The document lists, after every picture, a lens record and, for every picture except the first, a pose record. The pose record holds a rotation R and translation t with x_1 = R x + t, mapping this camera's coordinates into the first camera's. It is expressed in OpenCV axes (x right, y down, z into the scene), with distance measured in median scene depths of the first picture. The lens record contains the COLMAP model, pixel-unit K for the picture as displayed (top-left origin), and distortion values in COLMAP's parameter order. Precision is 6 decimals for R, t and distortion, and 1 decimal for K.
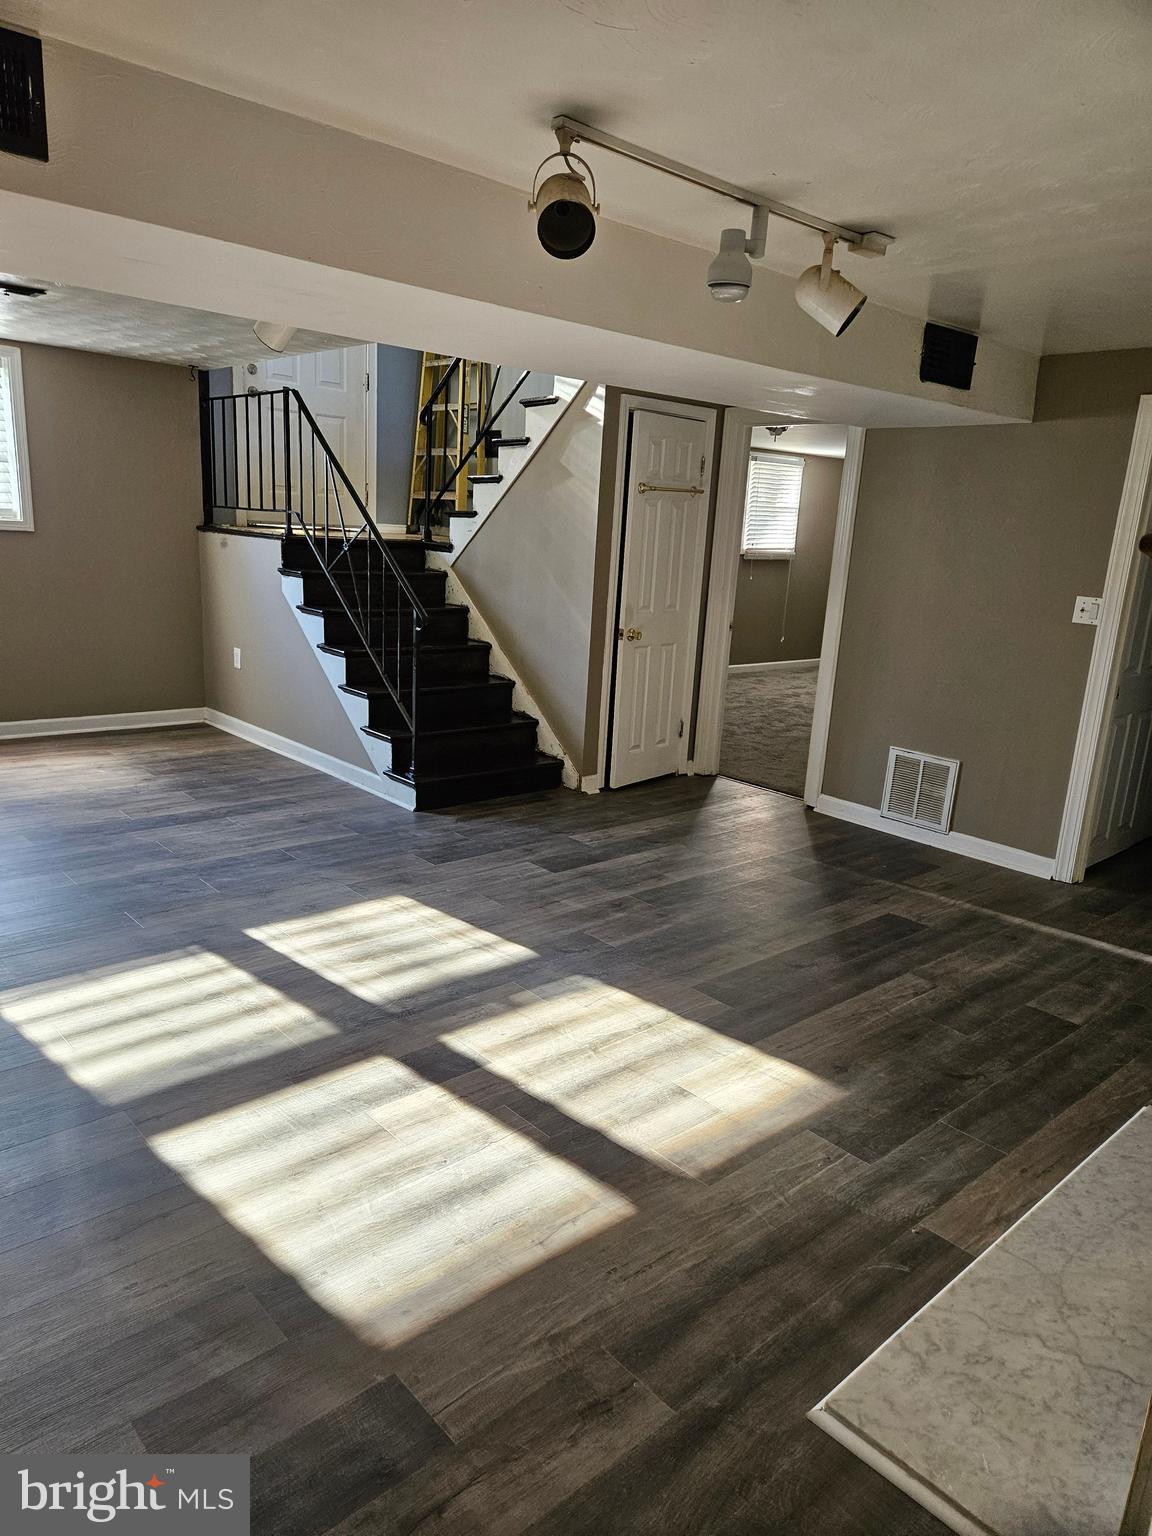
lens RADIAL K [[1029.7, 0, 569.6], [0, 1029.7, 774.0], [0, 0, 1]] dist [0.058545, -0.030990]
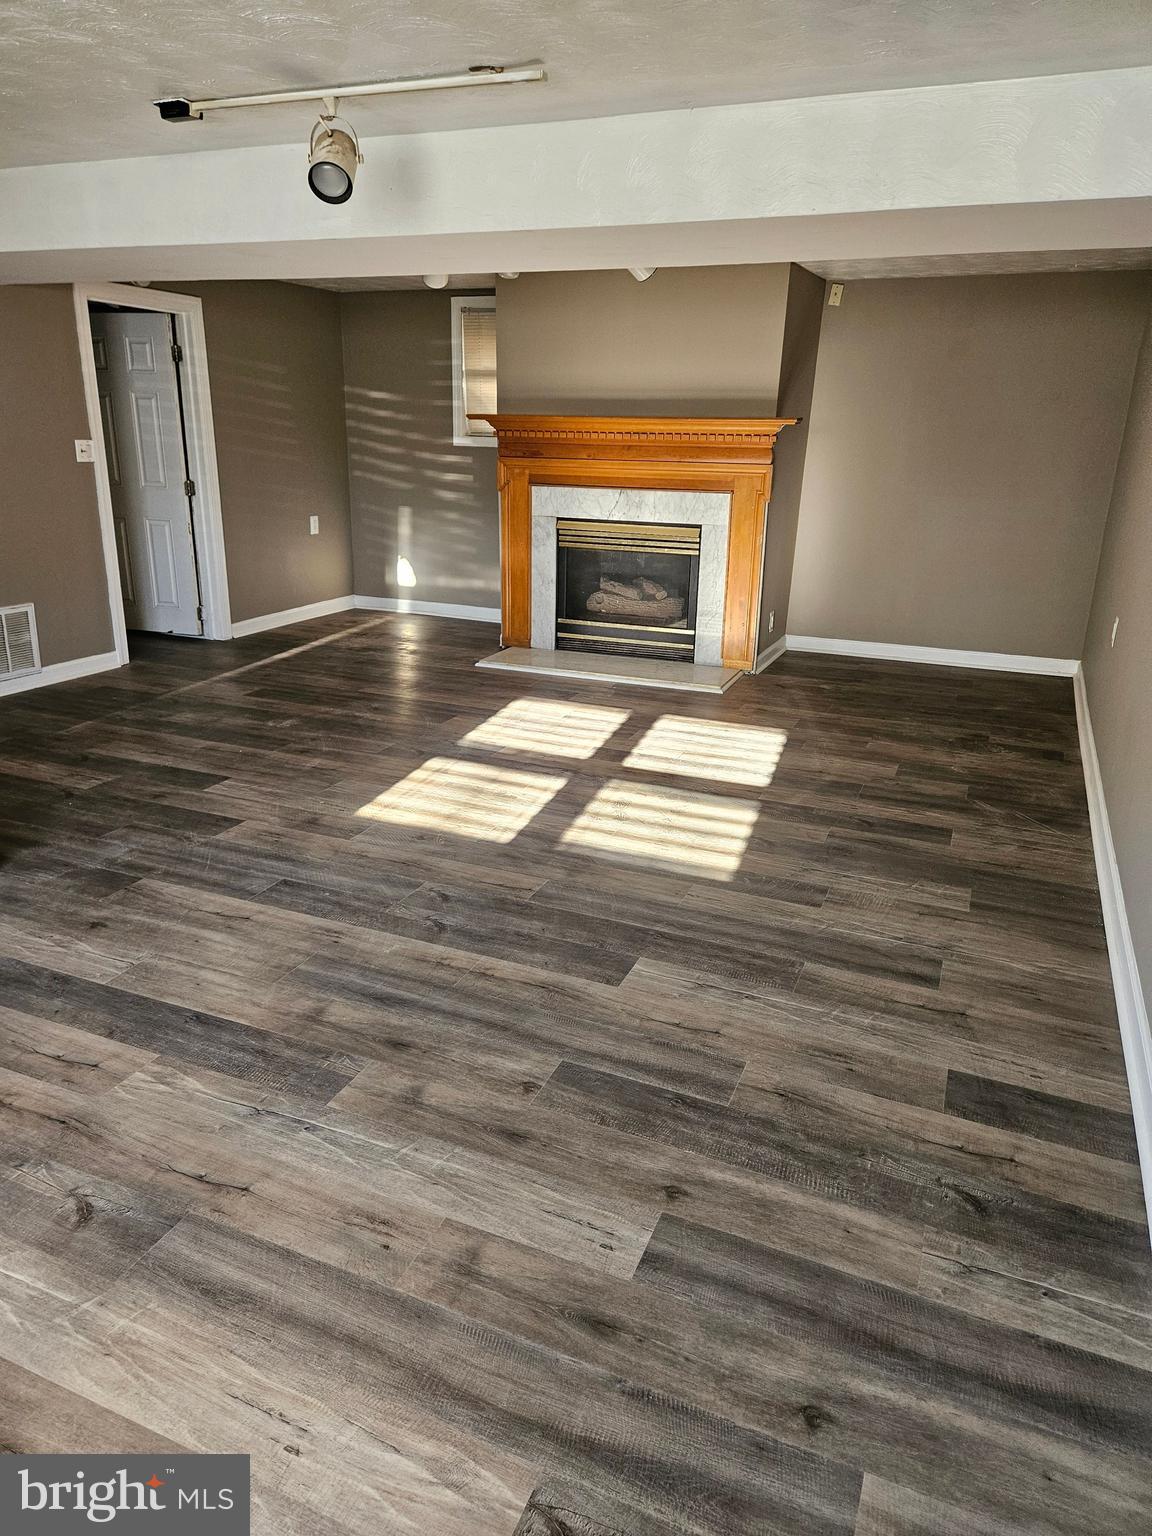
lens RADIAL K [[1029.7, 0, 567.7], [0, 1029.7, 761.4], [0, 0, 1]] dist [0.058545, -0.030990]
pose [[-0.423303, -0.345689, 0.837445, -1.168342], [0.167363, 0.878599, 0.447274, -0.365558], [-0.890396, 0.329489, -0.314058, 1.243169]]
